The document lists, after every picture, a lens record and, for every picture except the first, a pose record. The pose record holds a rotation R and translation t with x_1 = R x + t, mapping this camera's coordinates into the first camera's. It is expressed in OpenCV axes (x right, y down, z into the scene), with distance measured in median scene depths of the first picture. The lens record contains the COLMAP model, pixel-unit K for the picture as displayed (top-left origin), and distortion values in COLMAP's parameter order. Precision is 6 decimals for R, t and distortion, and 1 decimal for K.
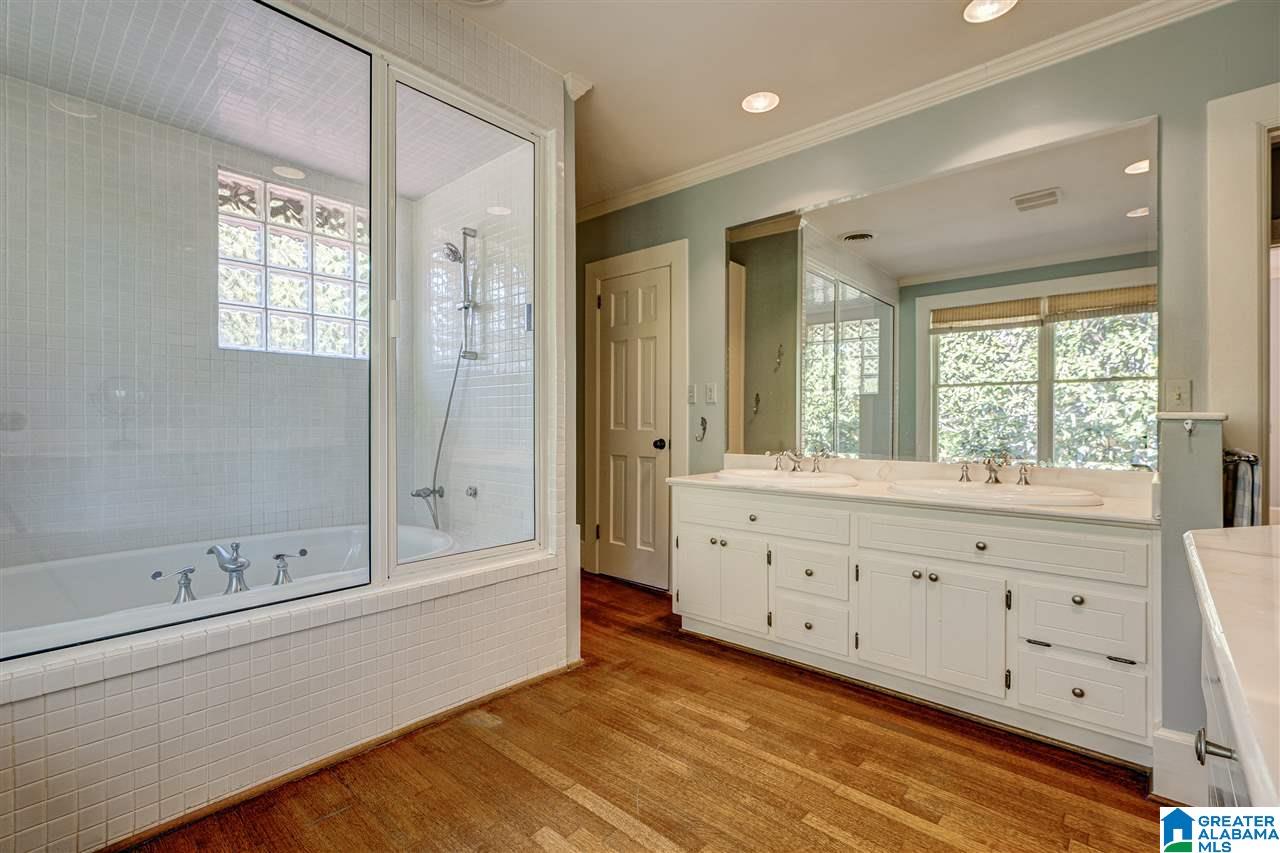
lens RADIAL K [[589.9, 0, 628.1], [0, 589.9, 423.6], [0, 0, 1]] dist [-0.007964, 0.000741]
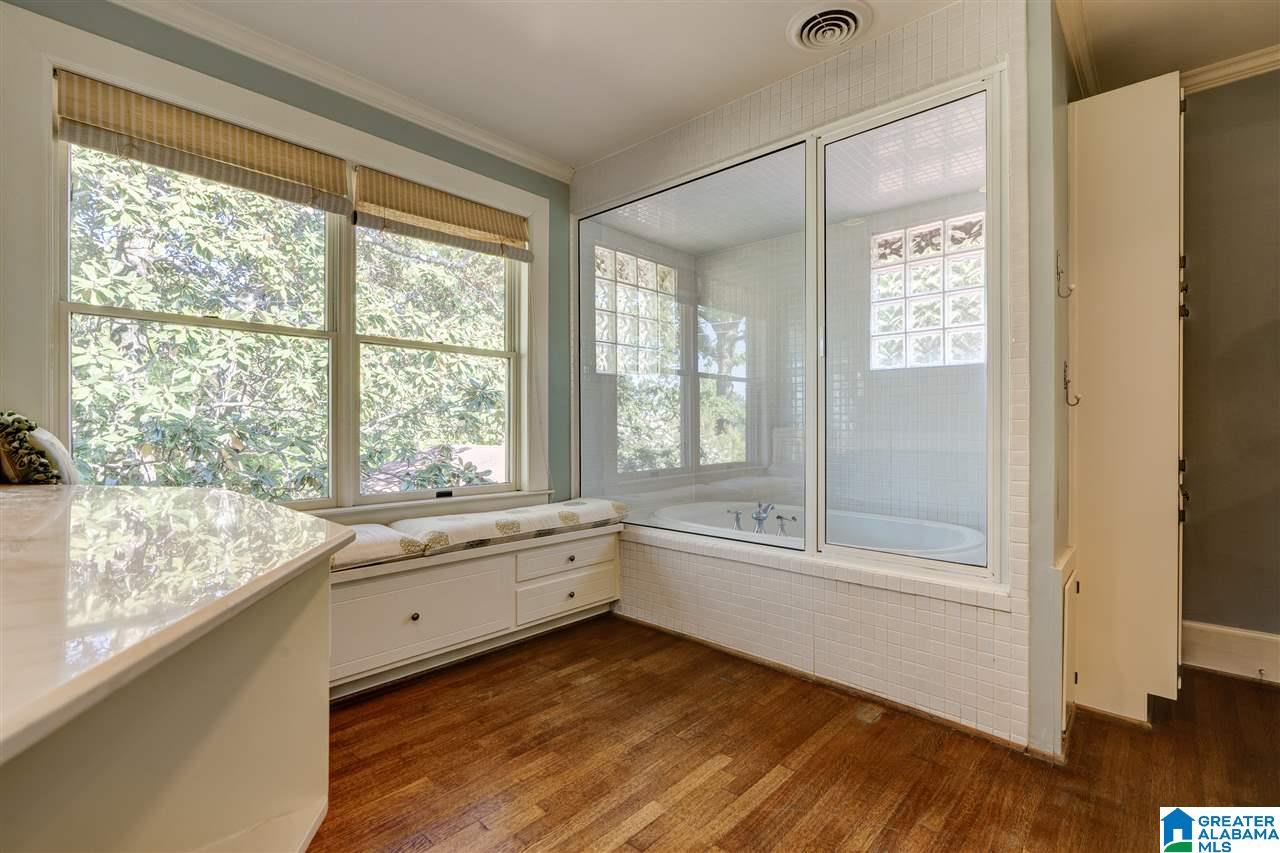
lens RADIAL K [[589.9, 0, 628.8], [0, 589.9, 426.8], [0, 0, 1]] dist [-0.007964, 0.000741]
pose [[-0.049365, 0.000947, -0.998780, 0.802697], [-0.004378, 0.999990, 0.001165, 0.000684], [0.998771, 0.004431, -0.049360, 0.626293]]
